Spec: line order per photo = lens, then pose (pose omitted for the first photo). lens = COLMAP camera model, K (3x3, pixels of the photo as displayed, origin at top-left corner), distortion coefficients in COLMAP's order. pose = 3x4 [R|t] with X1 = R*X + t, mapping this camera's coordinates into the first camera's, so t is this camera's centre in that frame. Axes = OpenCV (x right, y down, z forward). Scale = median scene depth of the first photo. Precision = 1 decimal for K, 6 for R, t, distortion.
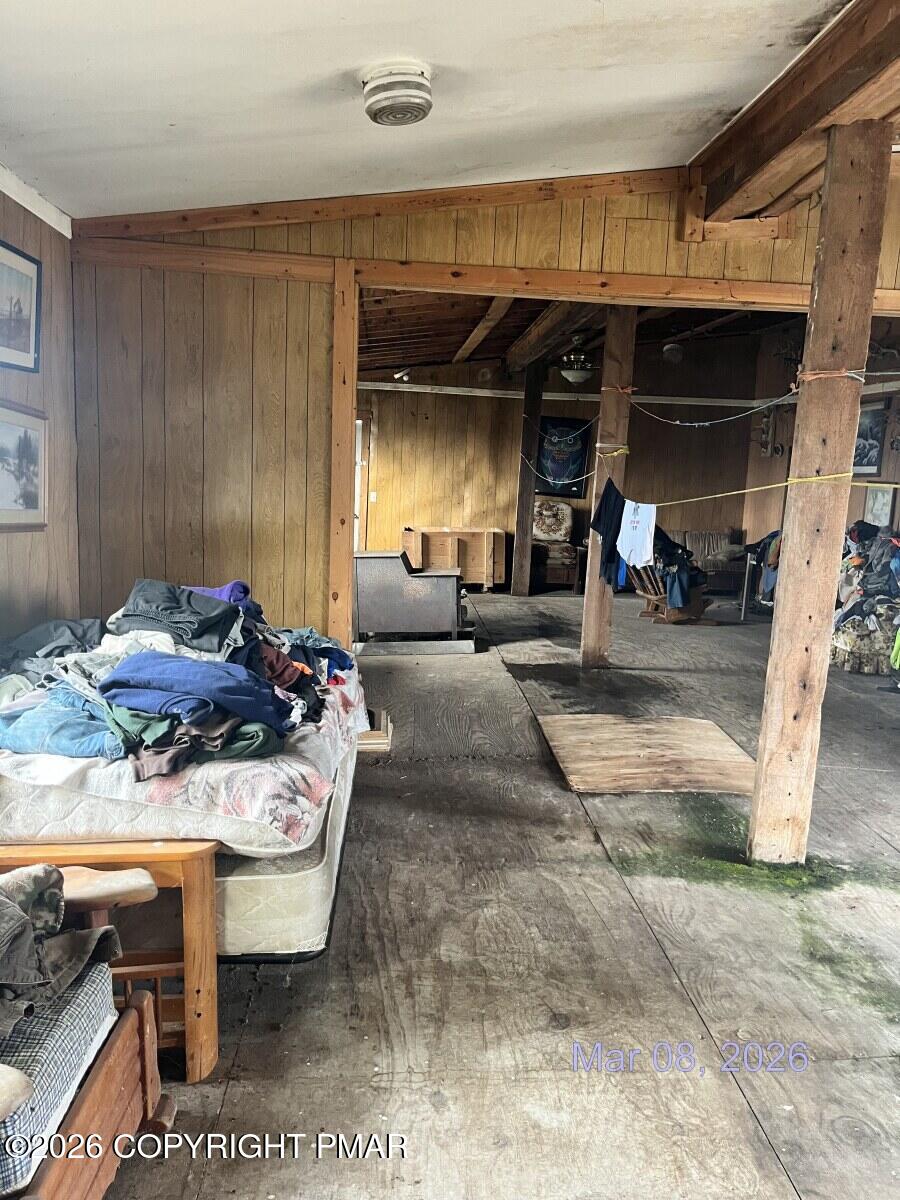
lens RADIAL K [[913.8, 0, 473.2], [0, 913.8, 571.1], [0, 0, 1]] dist [0.066299, -0.106856]
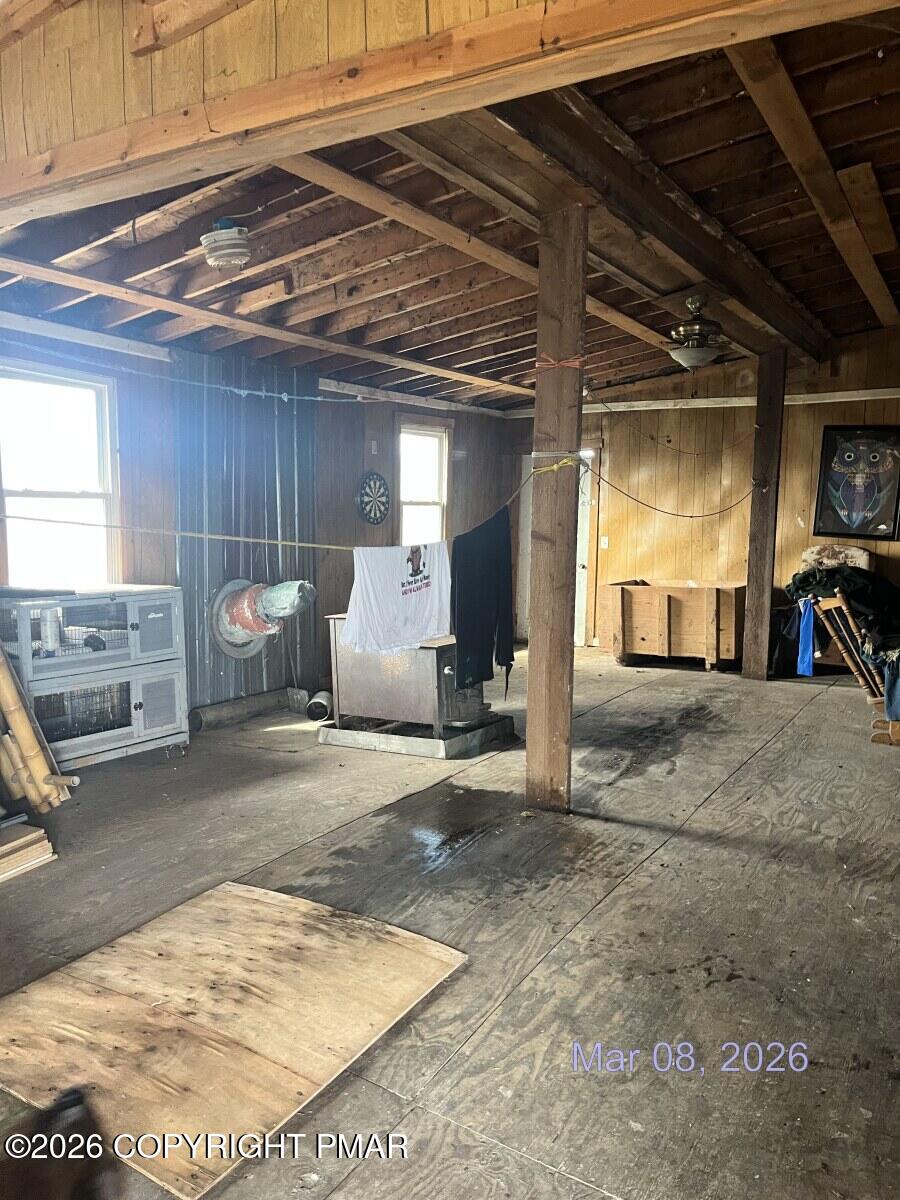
lens RADIAL K [[913.8, 0, 473.2], [0, 913.8, 571.1], [0, 0, 1]] dist [0.066299, -0.106856]
pose [[0.809182, 0.004136, -0.587544, 0.487143], [-0.036670, 0.998381, -0.043474, -0.028540], [0.586413, 0.056723, 0.808024, 0.483225]]
